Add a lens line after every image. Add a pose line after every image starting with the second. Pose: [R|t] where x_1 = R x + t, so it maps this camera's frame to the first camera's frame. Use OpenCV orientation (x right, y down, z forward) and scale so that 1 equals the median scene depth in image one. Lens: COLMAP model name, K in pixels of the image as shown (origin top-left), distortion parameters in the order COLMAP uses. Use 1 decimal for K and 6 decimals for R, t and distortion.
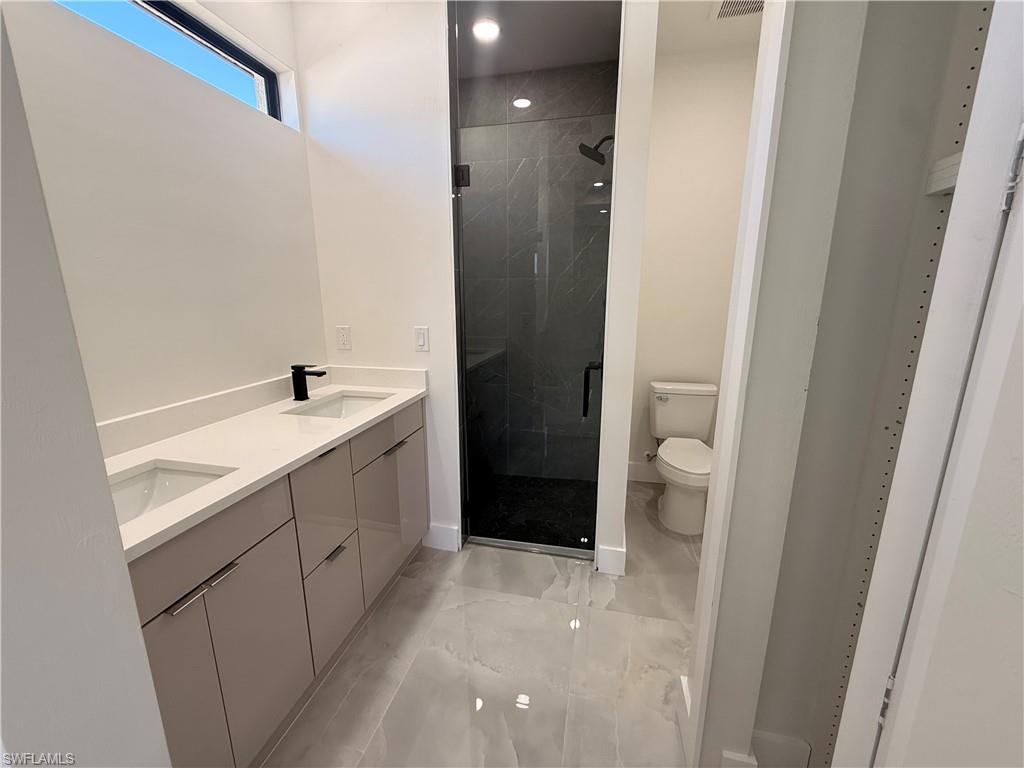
lens RADIAL K [[407.9, 0, 511.6], [0, 407.9, 382.6], [0, 0, 1]] dist [-0.000075, 0.000220]
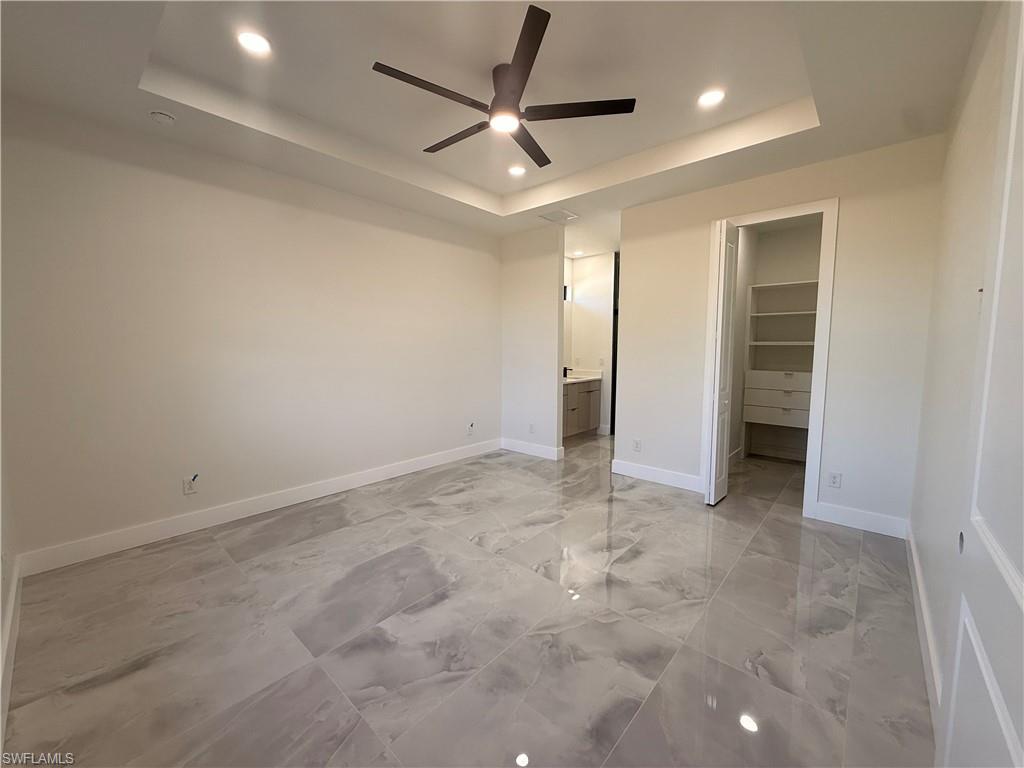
lens RADIAL K [[407.9, 0, 511.6], [0, 407.9, 382.6], [0, 0, 1]] dist [-0.000075, 0.000220]
pose [[0.879484, 0.037589, -0.474442, 0.687590], [-0.096752, 0.990181, -0.100902, 0.454020], [0.465990, 0.134644, 0.874485, -2.104696]]
